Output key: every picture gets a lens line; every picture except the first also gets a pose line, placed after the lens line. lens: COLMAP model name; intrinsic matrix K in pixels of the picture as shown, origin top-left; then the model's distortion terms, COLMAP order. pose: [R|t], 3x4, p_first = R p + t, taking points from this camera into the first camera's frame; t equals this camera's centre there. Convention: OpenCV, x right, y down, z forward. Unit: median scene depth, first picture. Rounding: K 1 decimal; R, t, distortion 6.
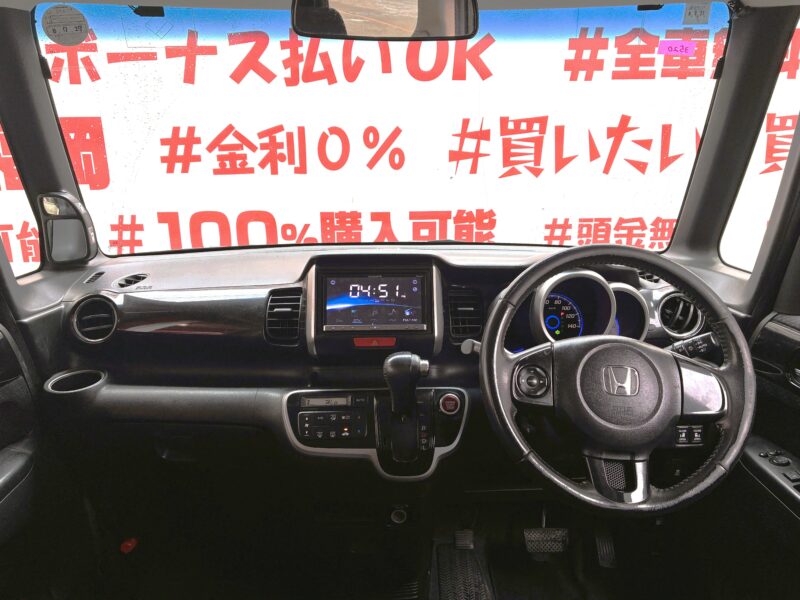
lens RADIAL K [[630.4, 0, 398.1], [0, 630.4, 313.4], [0, 0, 1]] dist [0.029770, -0.042031]
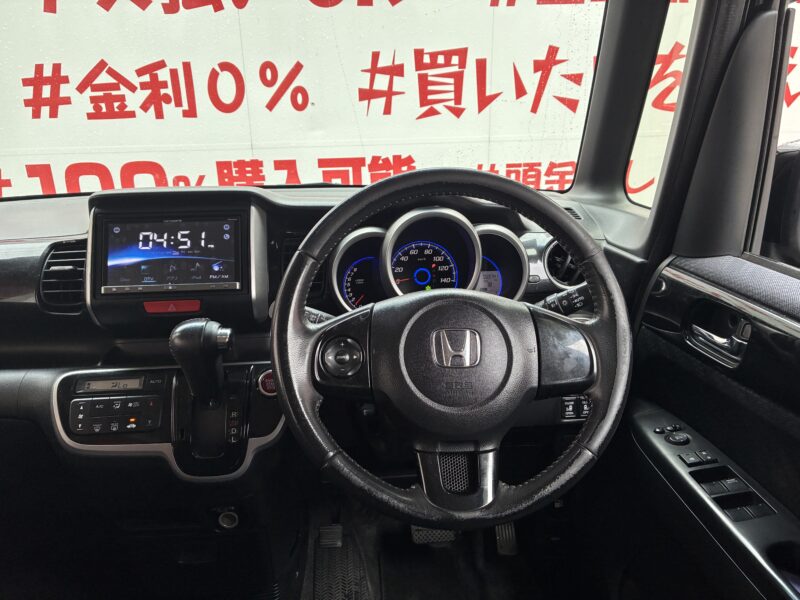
lens RADIAL K [[630.4, 0, 398.1], [0, 630.4, 313.4], [0, 0, 1]] dist [0.029770, -0.042031]
pose [[0.998608, -0.029201, 0.043933, 0.090452], [0.026515, 0.997815, 0.060518, 0.006235], [-0.045604, -0.059269, 0.997200, 0.091982]]
